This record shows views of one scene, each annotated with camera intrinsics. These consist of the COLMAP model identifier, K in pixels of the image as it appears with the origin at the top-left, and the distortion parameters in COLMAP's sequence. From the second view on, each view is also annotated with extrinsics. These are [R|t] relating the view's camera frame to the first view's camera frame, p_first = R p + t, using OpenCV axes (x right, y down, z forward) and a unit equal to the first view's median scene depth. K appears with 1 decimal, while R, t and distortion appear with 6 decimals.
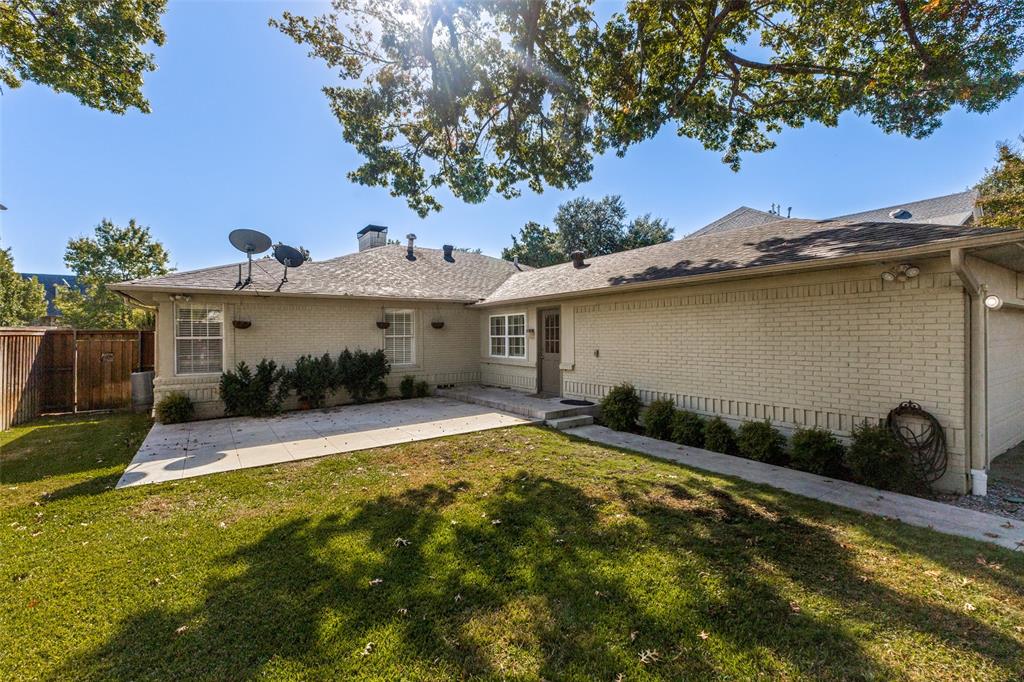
lens RADIAL K [[444.0, 0, 515.1], [0, 444.0, 333.2], [0, 0, 1]] dist [0.004111, 0.000035]
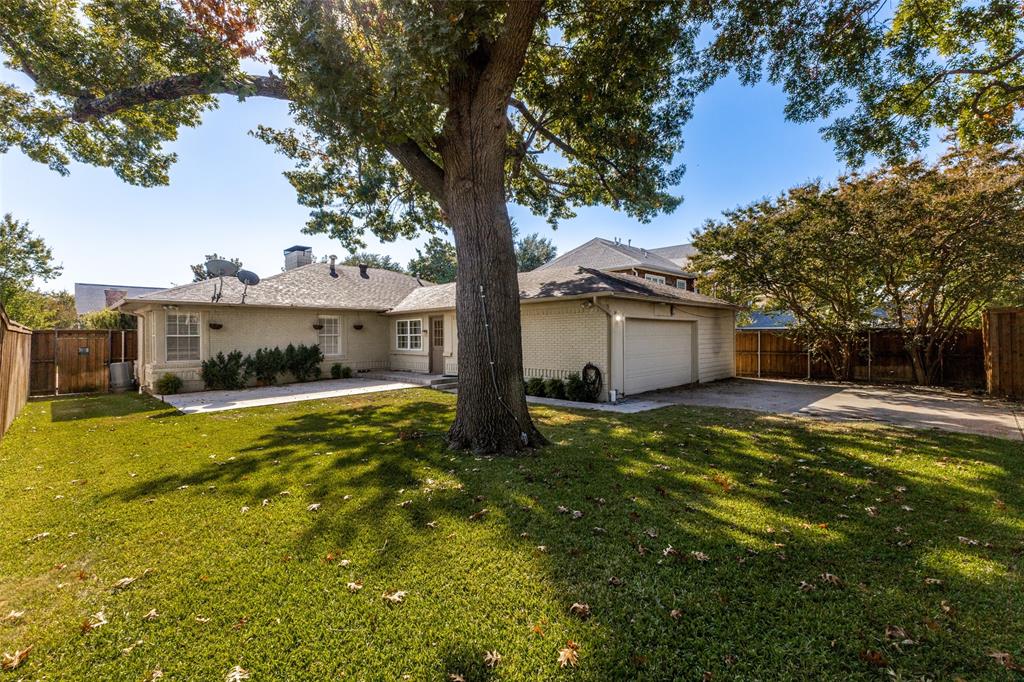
lens RADIAL K [[444.0, 0, 515.1], [0, 444.0, 333.2], [0, 0, 1]] dist [0.004111, 0.000035]
pose [[0.979865, 0.001223, 0.199660, 0.033394], [-0.000442, 0.999992, -0.003957, 0.006952], [-0.199663, 0.003789, 0.979857, -0.512936]]
